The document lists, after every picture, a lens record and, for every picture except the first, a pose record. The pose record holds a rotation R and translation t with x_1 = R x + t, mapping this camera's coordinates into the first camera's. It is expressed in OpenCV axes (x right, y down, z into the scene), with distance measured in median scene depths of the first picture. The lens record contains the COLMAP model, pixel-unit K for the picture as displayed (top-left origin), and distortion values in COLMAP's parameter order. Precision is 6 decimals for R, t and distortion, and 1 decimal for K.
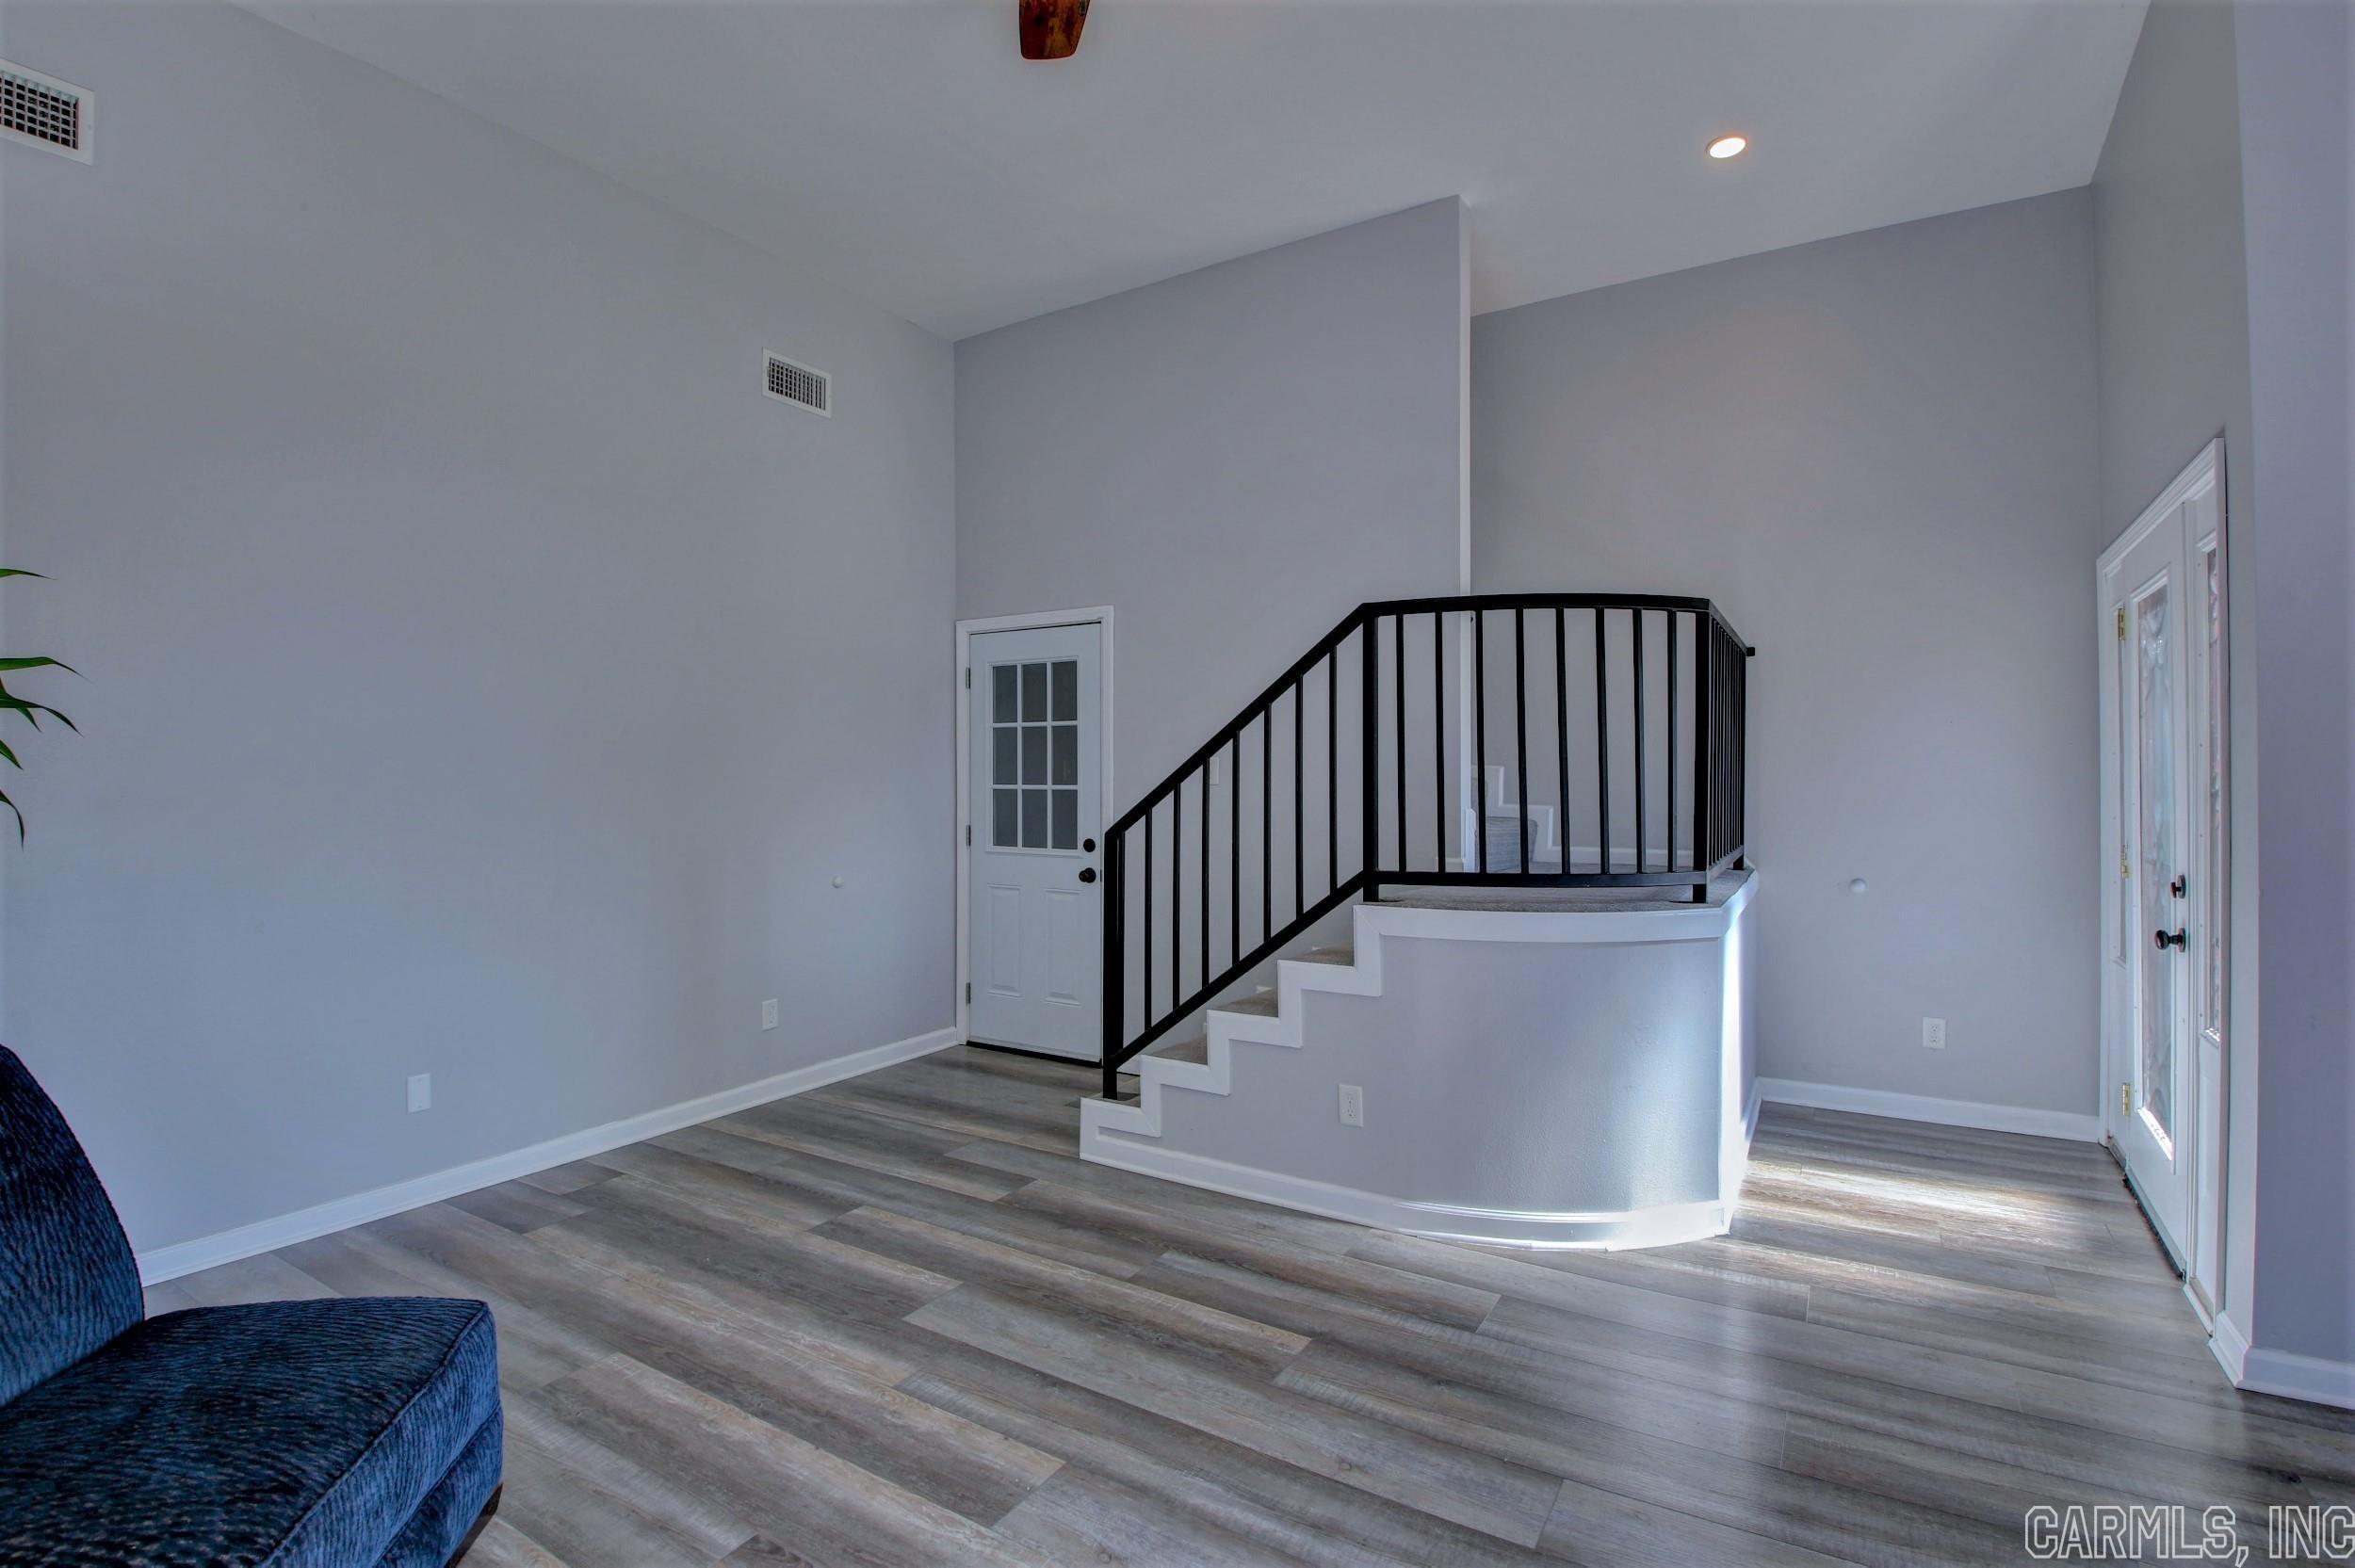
lens RADIAL K [[1092.0, 0, 1188.1], [0, 1092.0, 777.1], [0, 0, 1]] dist [0.005116, -0.016400]
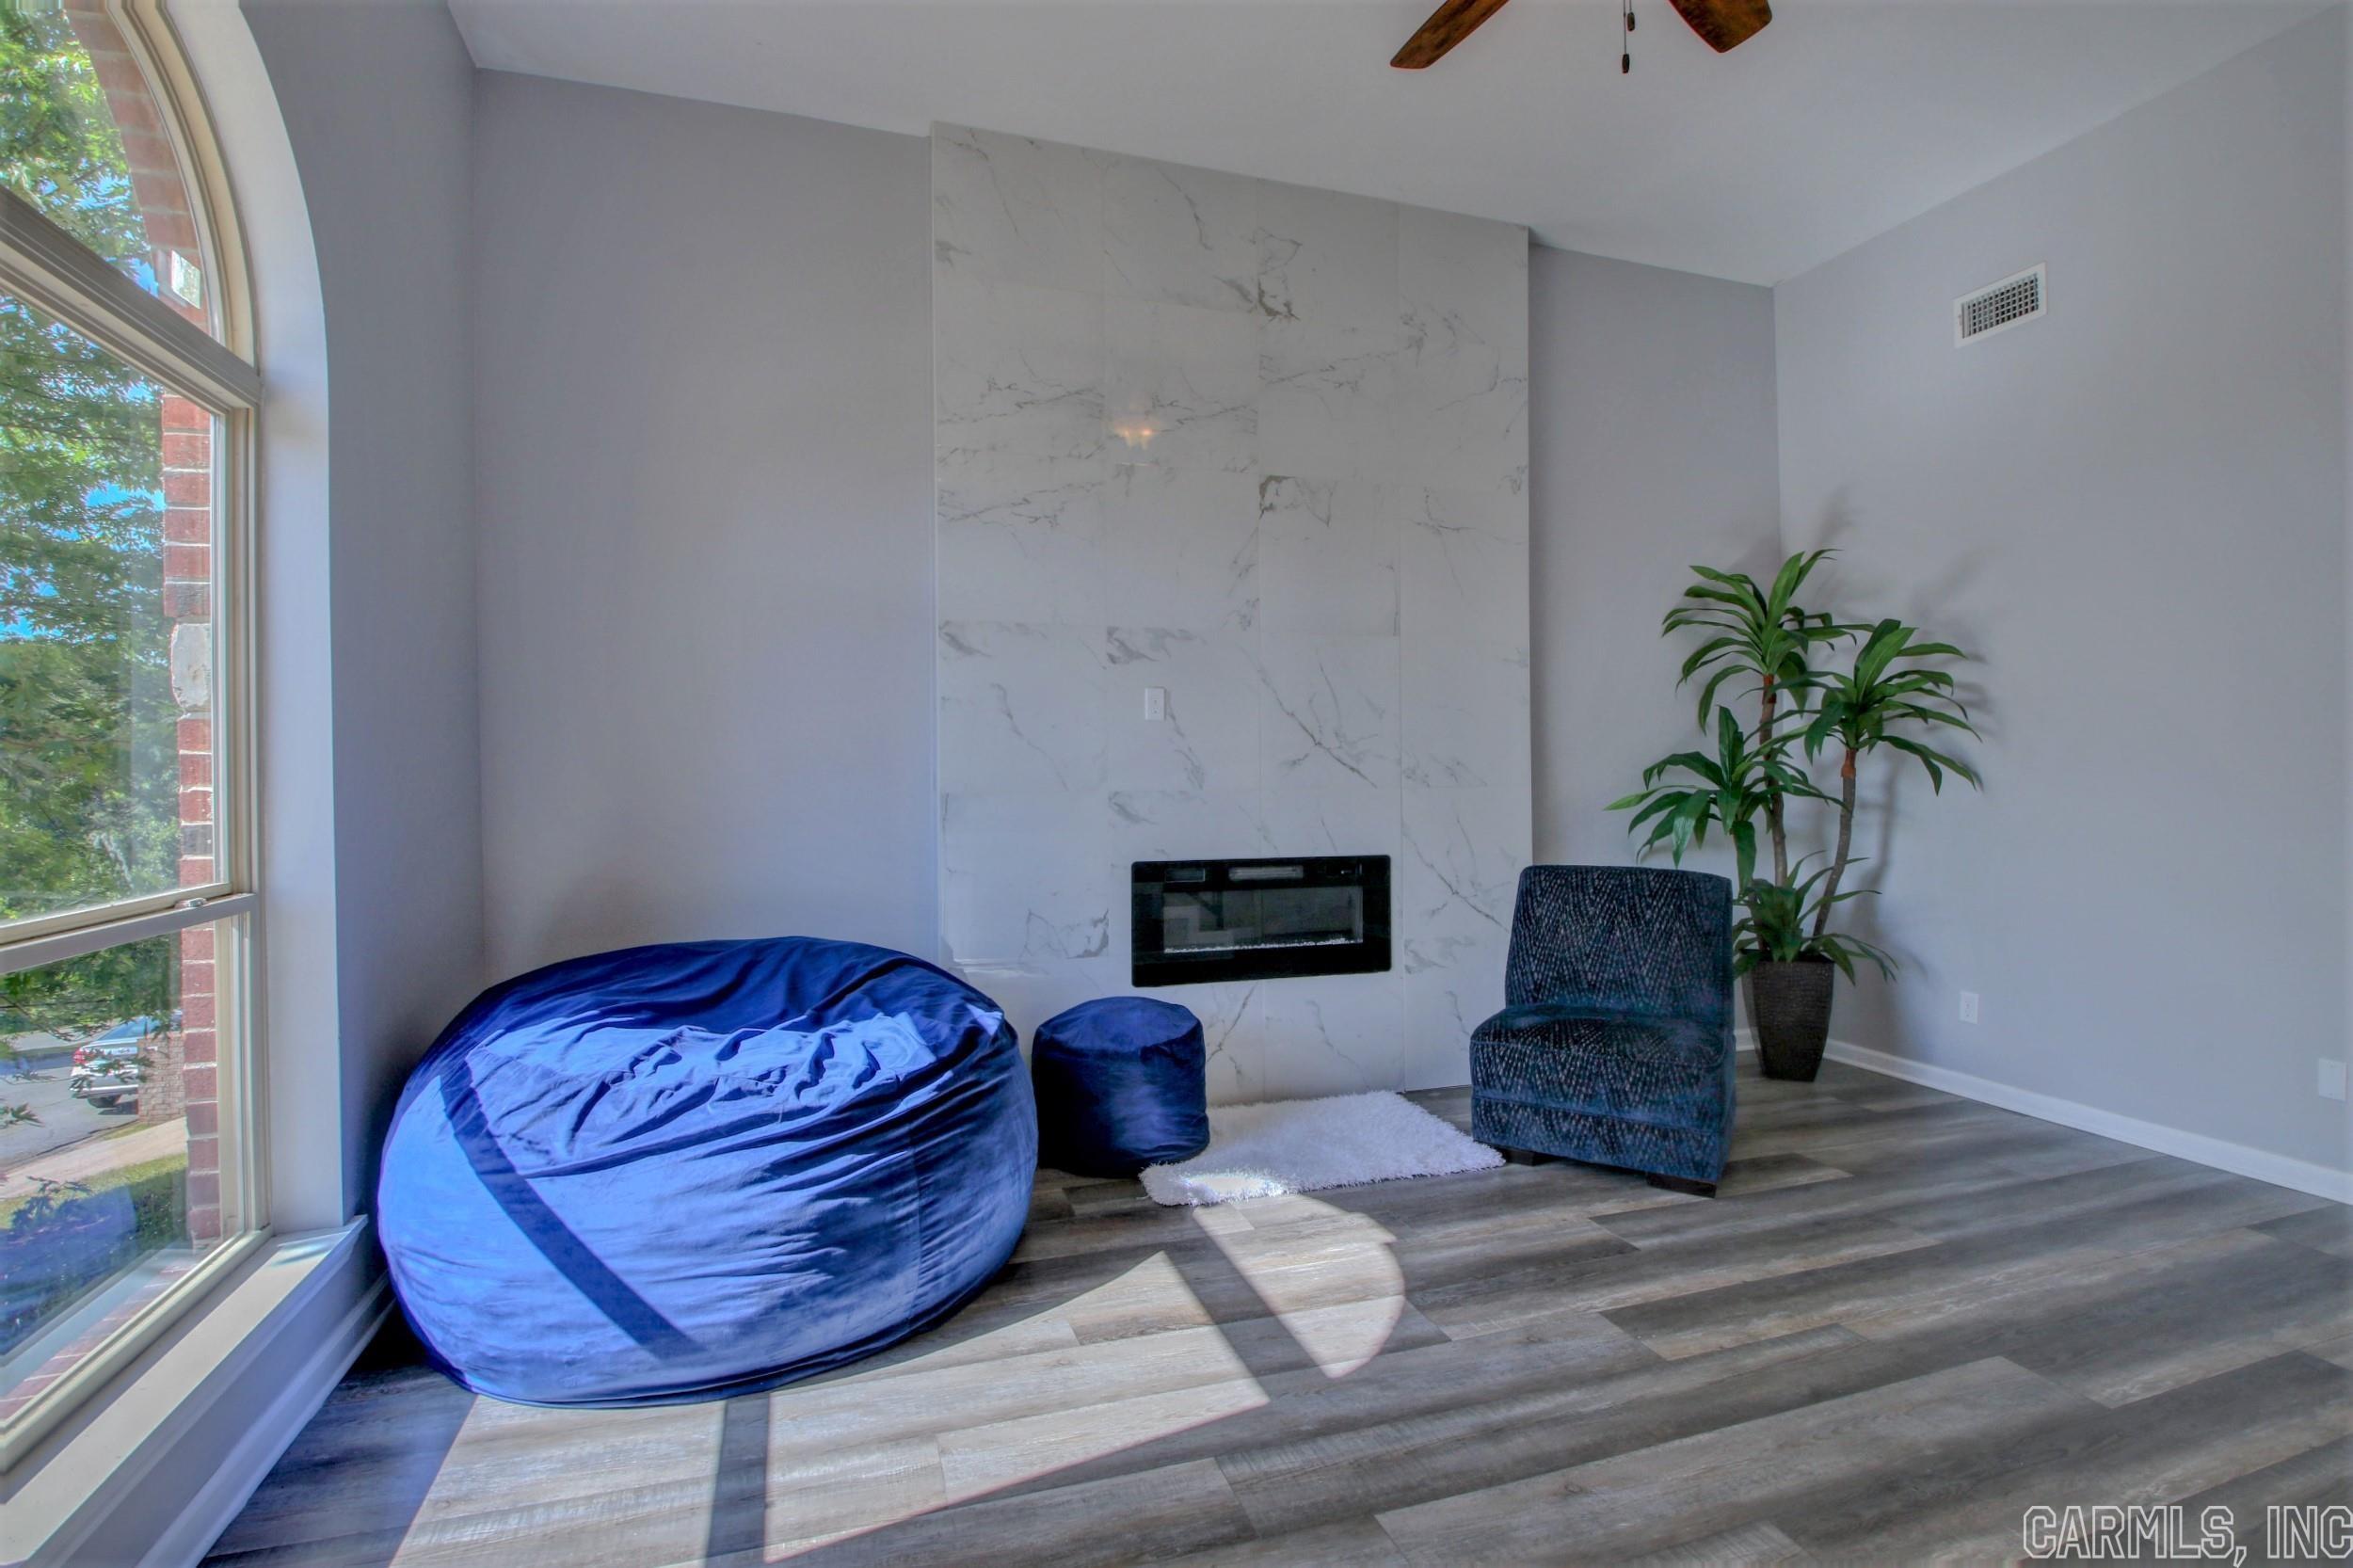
lens RADIAL K [[1091.2, 0, 1159.3], [0, 1091.2, 779.5], [0, 0, 1]] dist [0.005116, -0.016400]
pose [[-0.651557, 0.012060, -0.758504, 0.798129], [0.002659, 0.999904, 0.013614, 0.016039], [0.758595, 0.006854, -0.651526, 1.001343]]
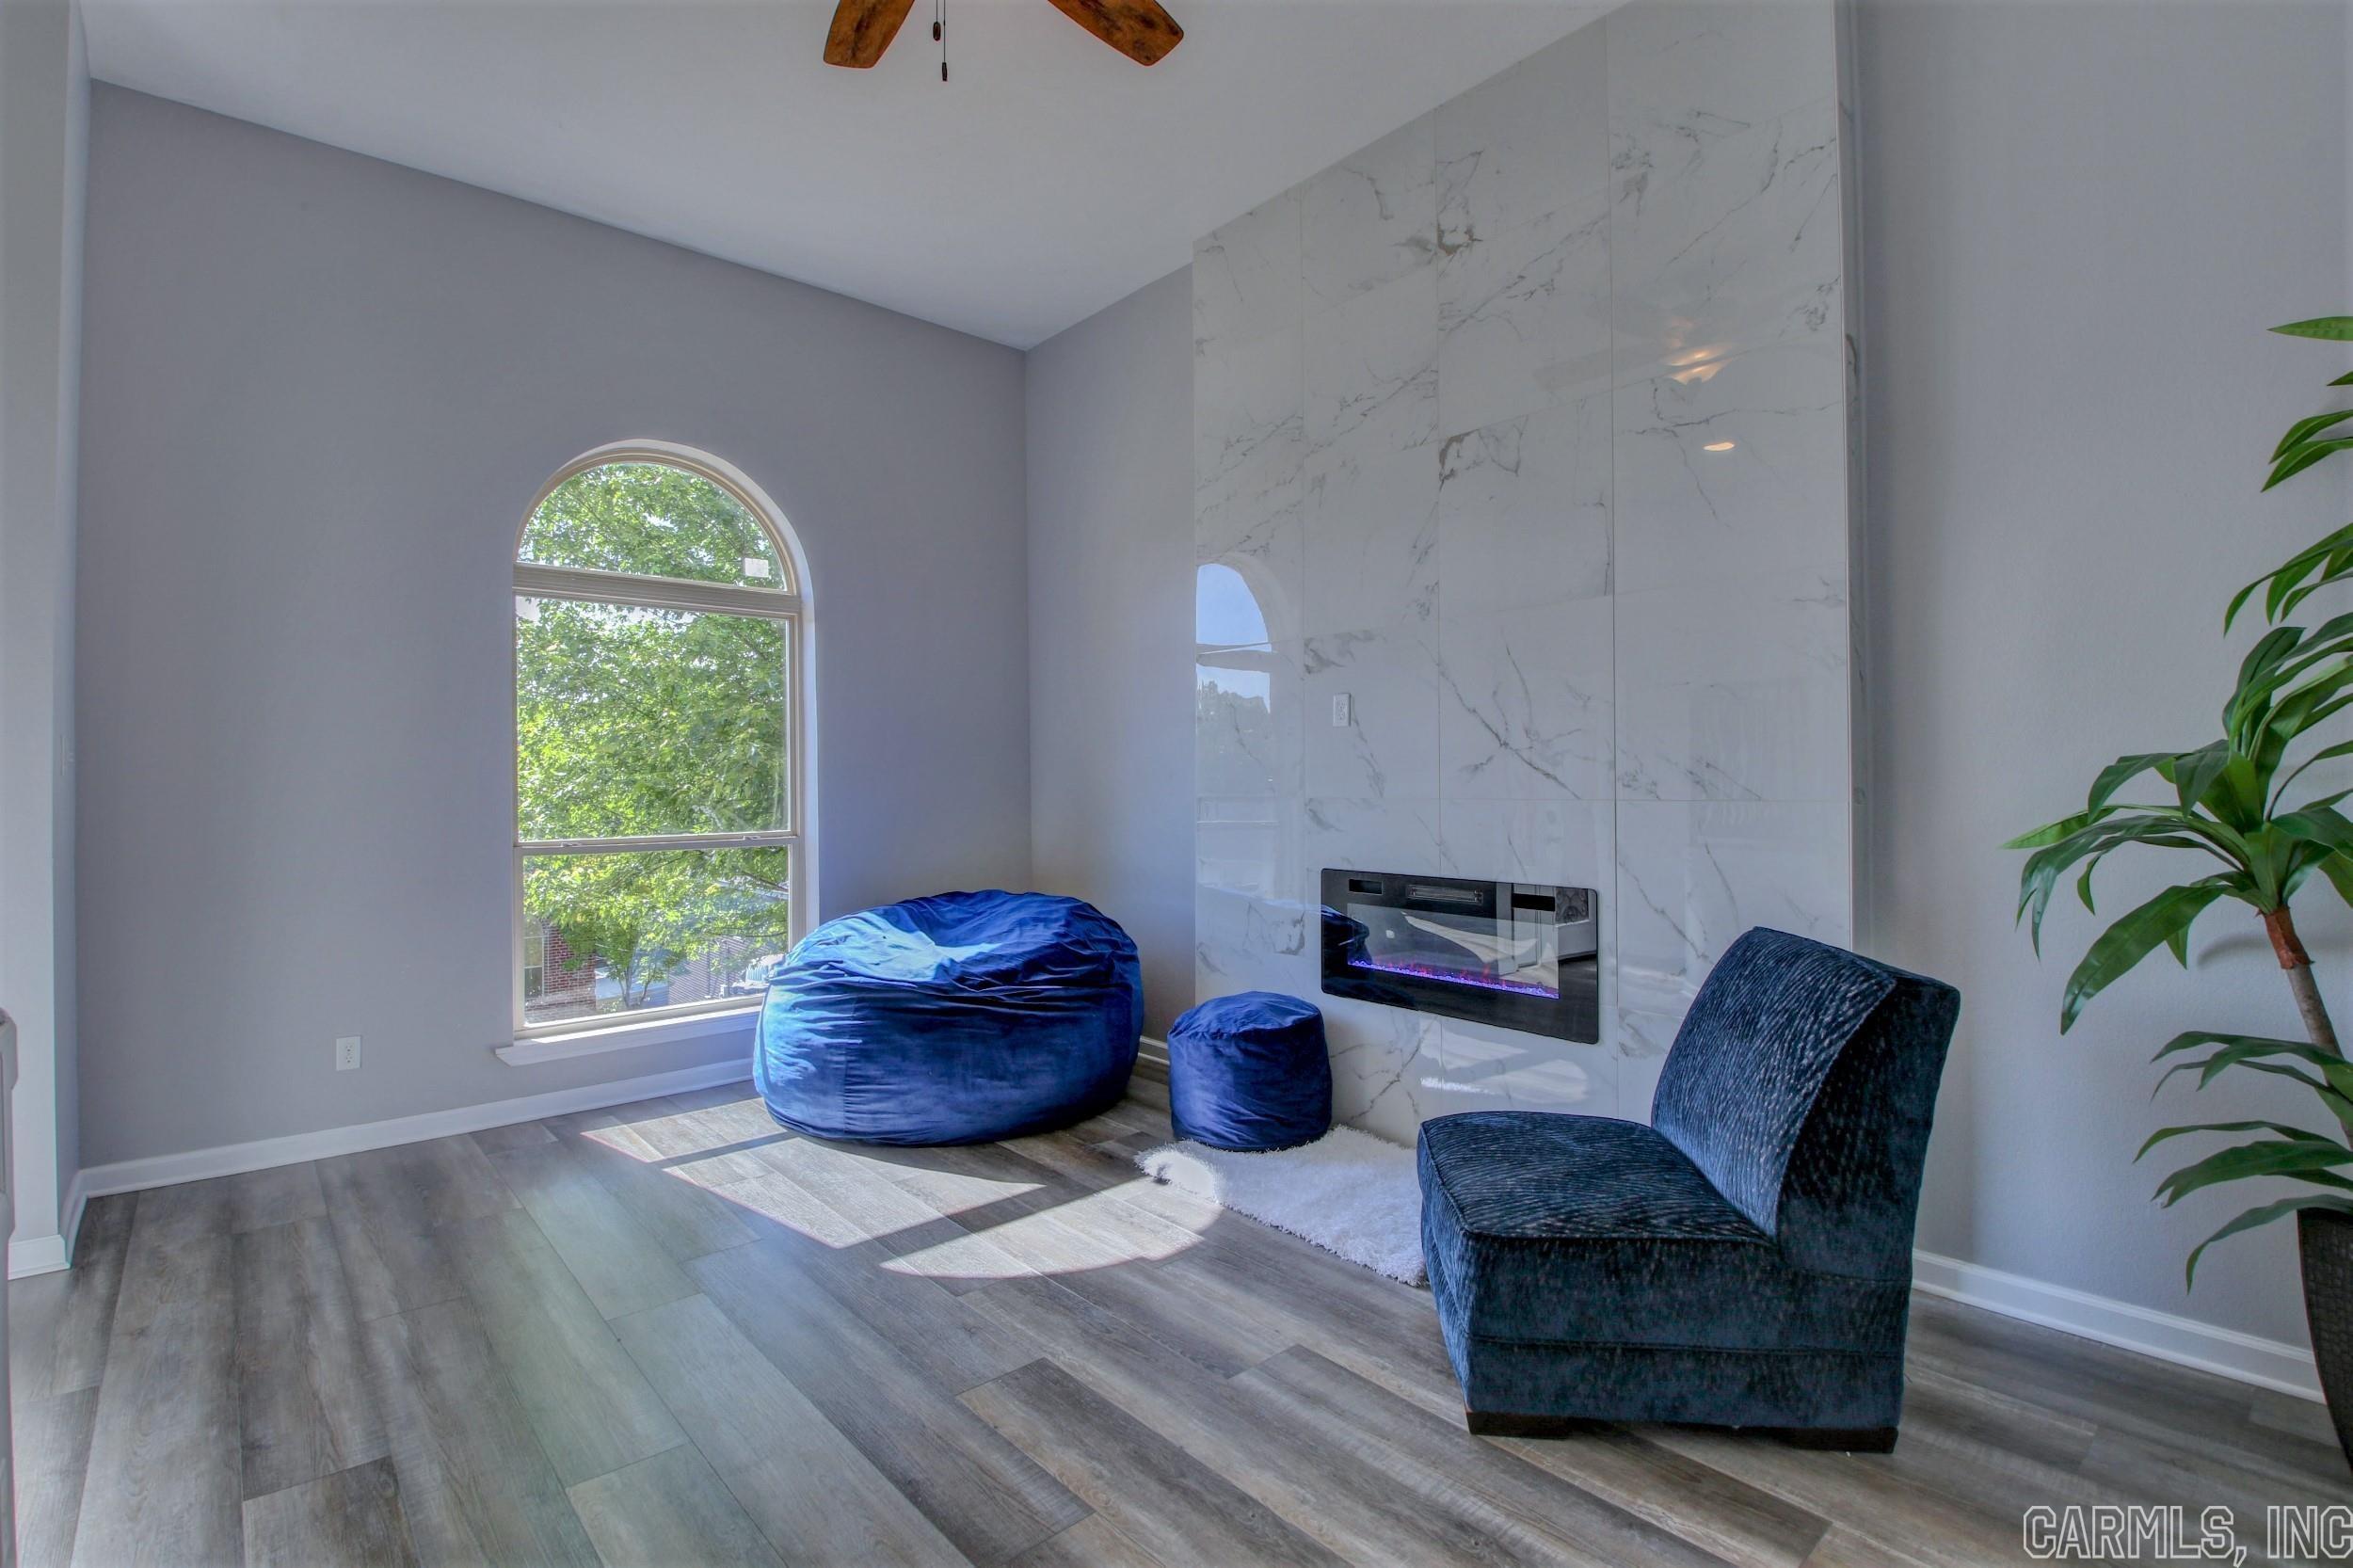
lens RADIAL K [[1091.2, 0, 1181.0], [0, 1091.2, 782.7], [0, 0, 1]] dist [0.005116, -0.016400]
pose [[-0.956191, 0.007806, 0.292640, -0.479180], [0.008983, 0.999956, 0.002679, 0.024797], [-0.292606, 0.005190, -0.956219, 1.468142]]
